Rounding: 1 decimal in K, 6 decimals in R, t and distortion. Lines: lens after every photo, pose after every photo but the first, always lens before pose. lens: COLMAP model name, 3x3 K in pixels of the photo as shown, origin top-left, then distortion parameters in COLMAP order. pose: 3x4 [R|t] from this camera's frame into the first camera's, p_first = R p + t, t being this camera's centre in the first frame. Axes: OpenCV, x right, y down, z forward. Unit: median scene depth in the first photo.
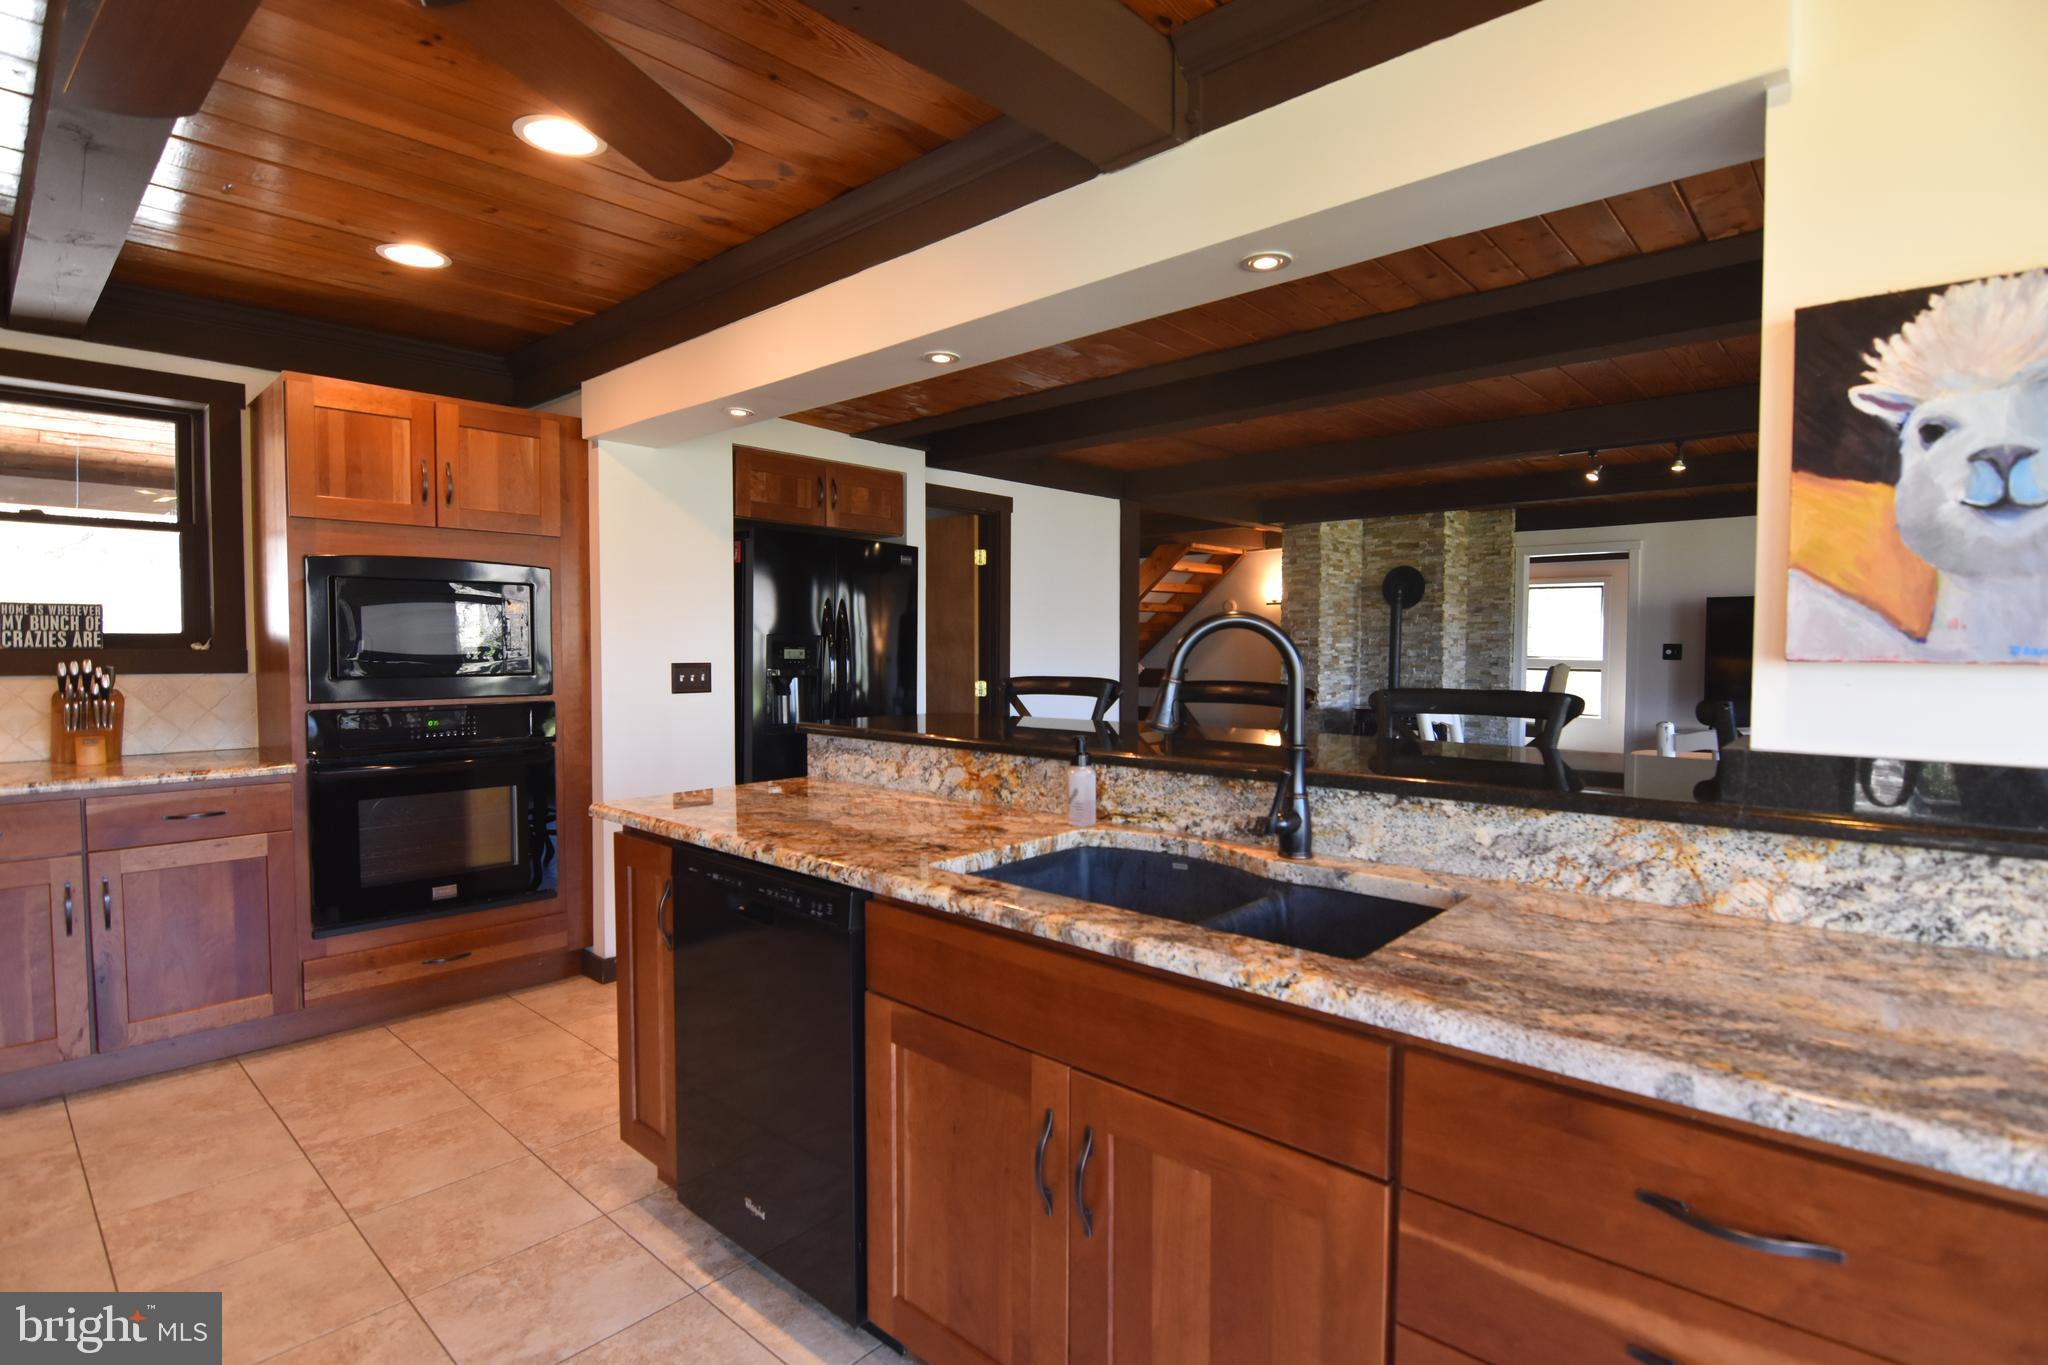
lens RADIAL K [[993.1, 0, 1034.1], [0, 993.1, 683.9], [0, 0, 1]] dist [-0.007658, -0.008022]
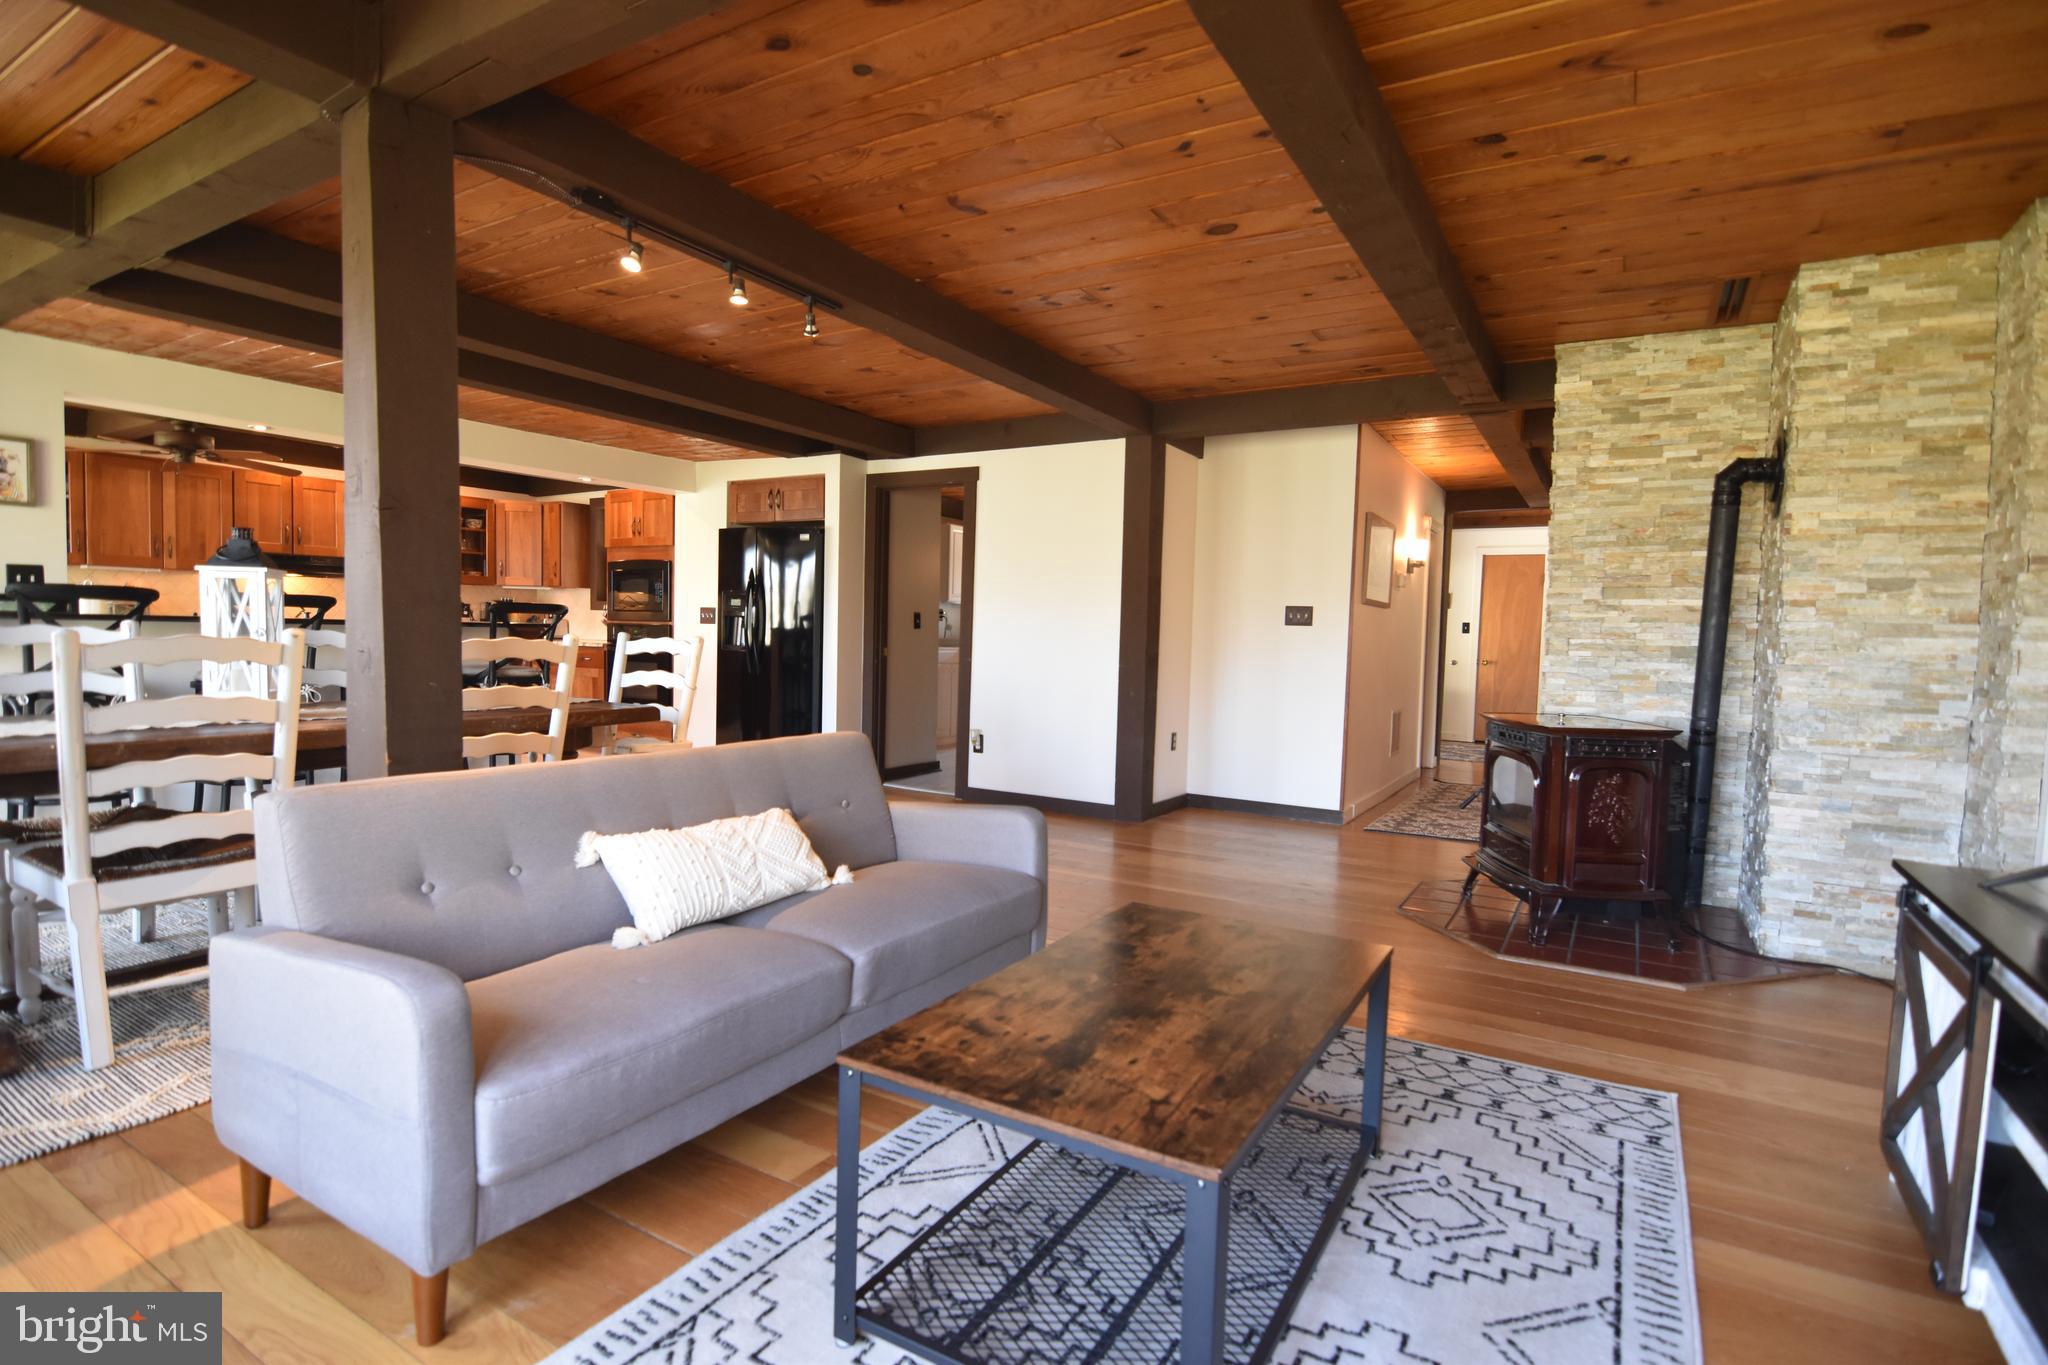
lens RADIAL K [[1007.0, 0, 1035.5], [0, 1007.0, 686.8], [0, 0, 1]] dist [-0.008313, -0.001081]
pose [[0.186669, 0.059983, -0.980590, 2.324475], [-0.065697, 0.996662, 0.048460, -0.007643], [0.980224, 0.055376, 0.189986, 1.827148]]
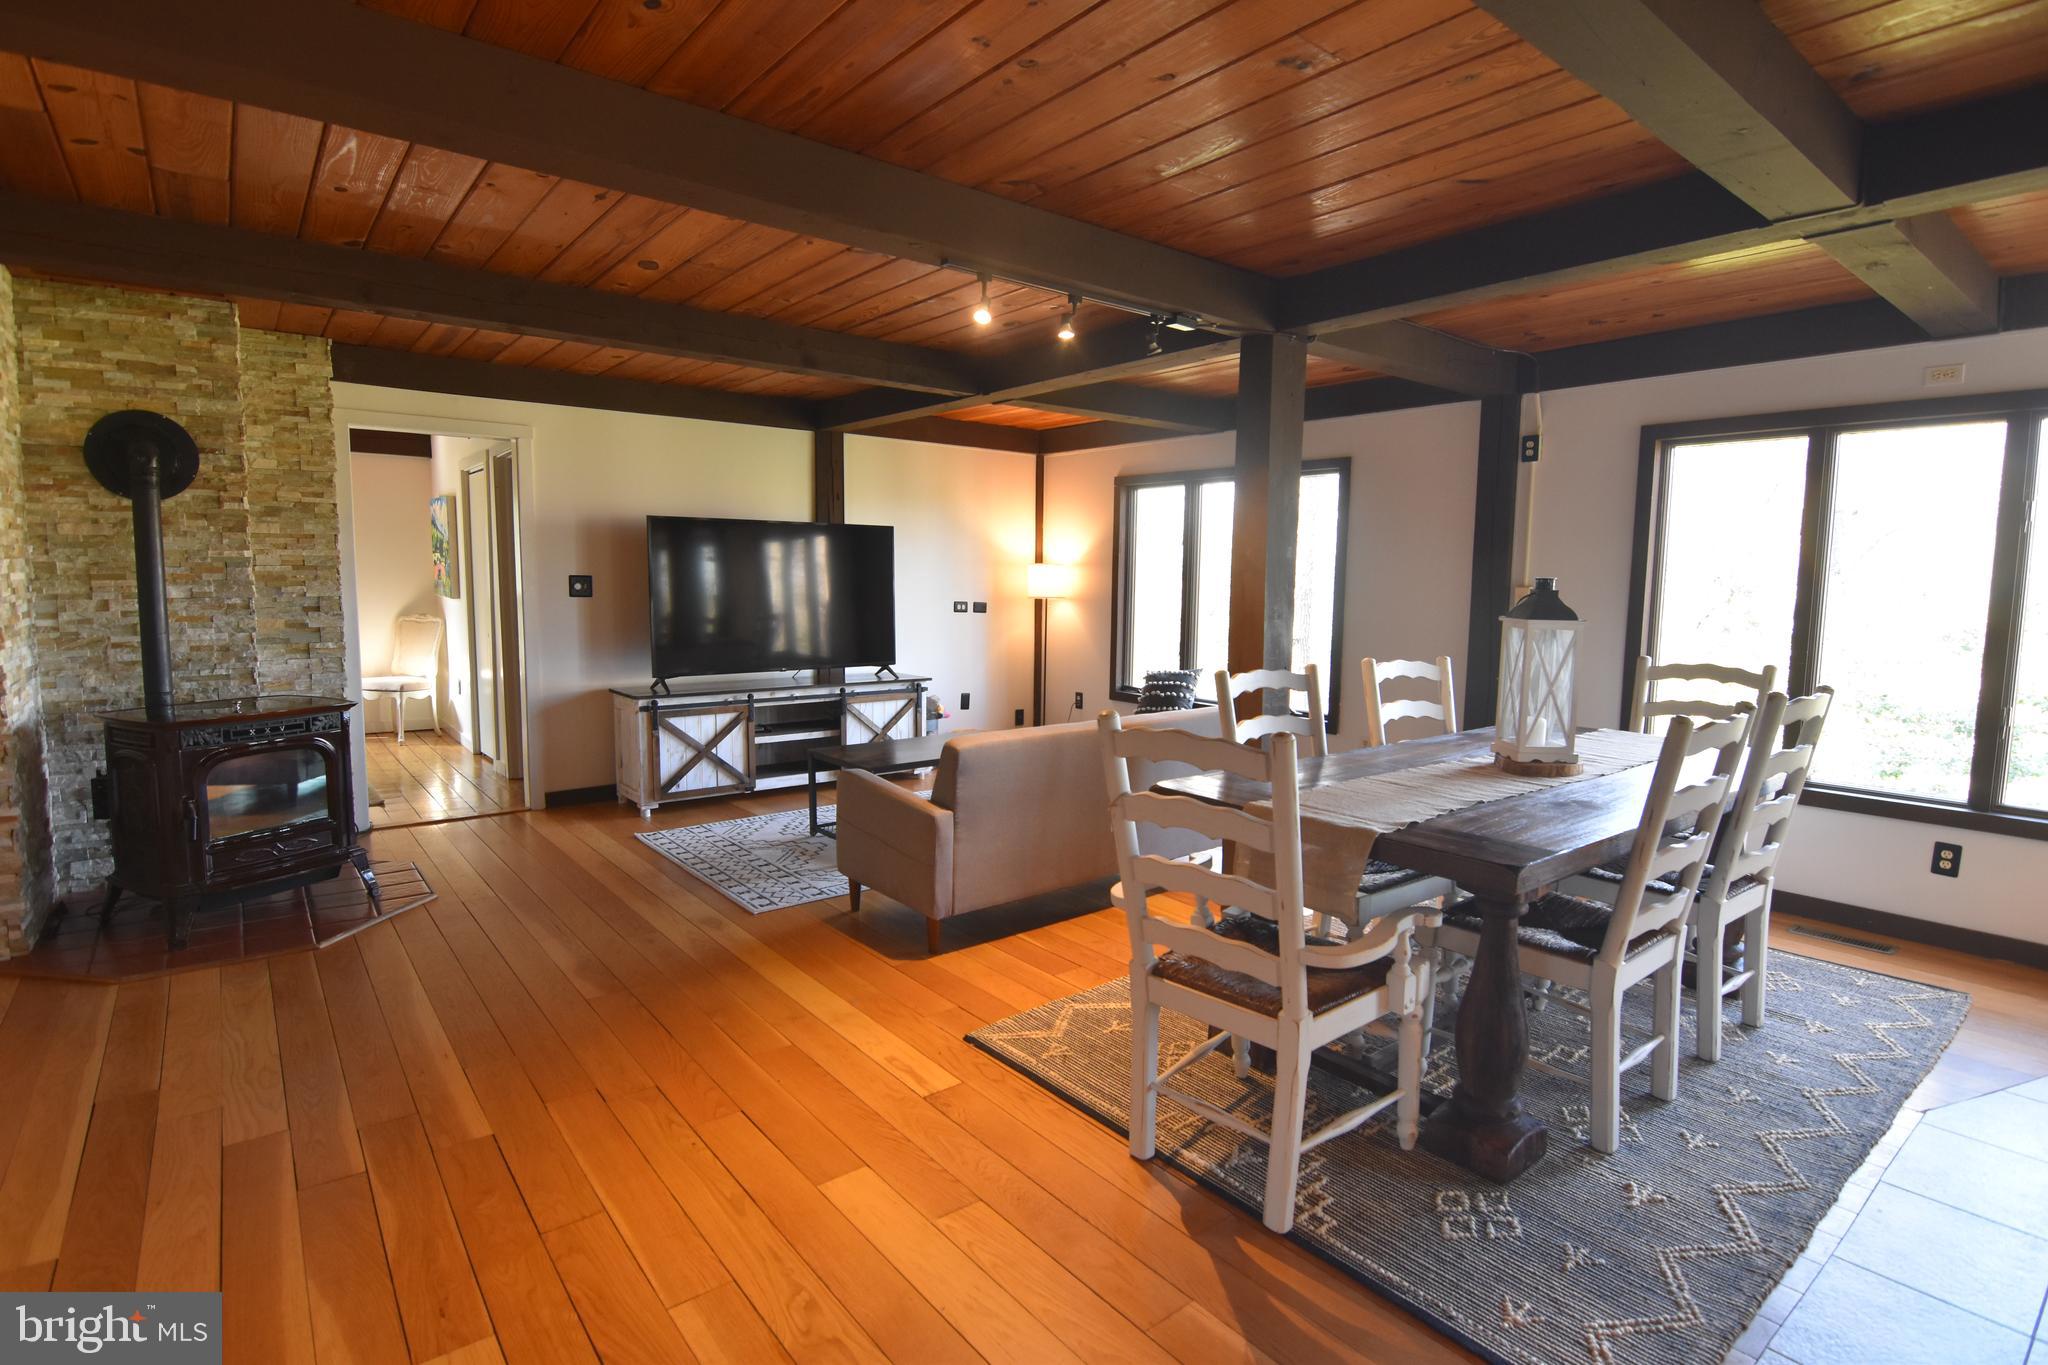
lens RADIAL K [[1007.0, 0, 1025.9], [0, 1007.0, 682.7], [0, 0, 1]] dist [-0.008313, -0.001081]
pose [[0.160793, -0.103652, 0.981530, -0.146810], [0.031458, 0.994503, 0.099869, -0.070707], [-0.986487, 0.014819, 0.163170, 1.566133]]
